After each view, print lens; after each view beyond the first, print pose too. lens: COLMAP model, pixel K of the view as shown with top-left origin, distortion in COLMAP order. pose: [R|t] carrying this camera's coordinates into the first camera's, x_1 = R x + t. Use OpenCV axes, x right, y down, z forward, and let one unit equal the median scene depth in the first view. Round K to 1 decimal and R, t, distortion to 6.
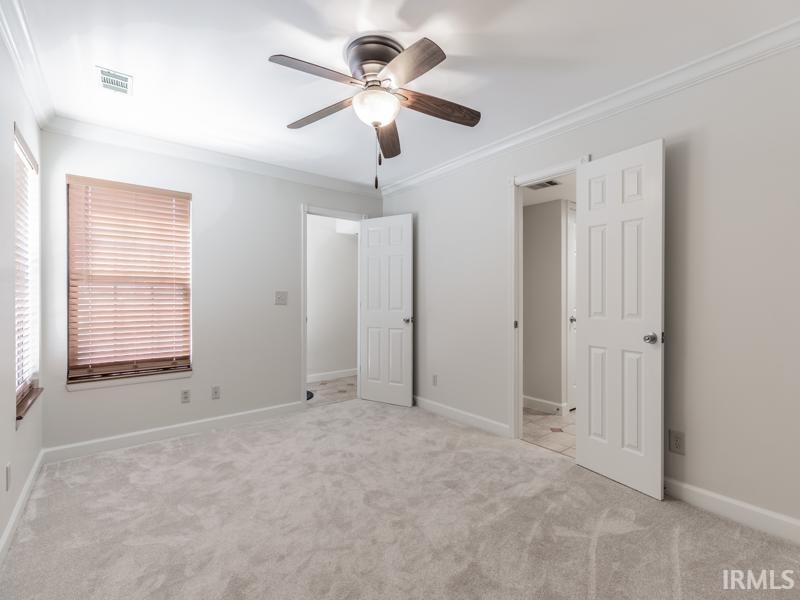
lens RADIAL K [[365.5, 0, 400.0], [0, 365.5, 300.0], [0, 0, 1]] dist [0.001602, 0.000270]
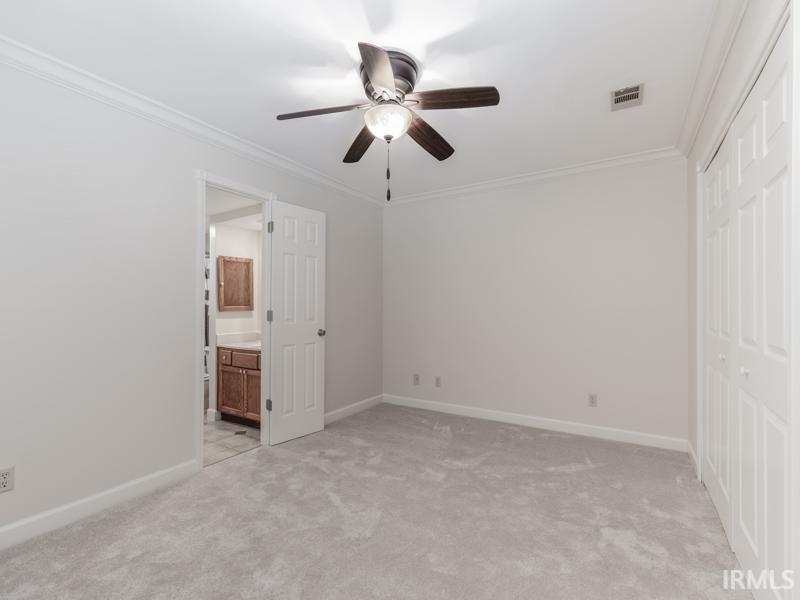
lens RADIAL K [[359.5, 0, 404.3], [0, 359.5, 307.4], [0, 0, 1]] dist [0.001106, 0.000370]
pose [[-0.342152, 0.005135, 0.939631, -0.848824], [0.007138, 0.999970, -0.002865, -0.000146], [-0.939618, 0.005727, -0.342178, 1.083787]]
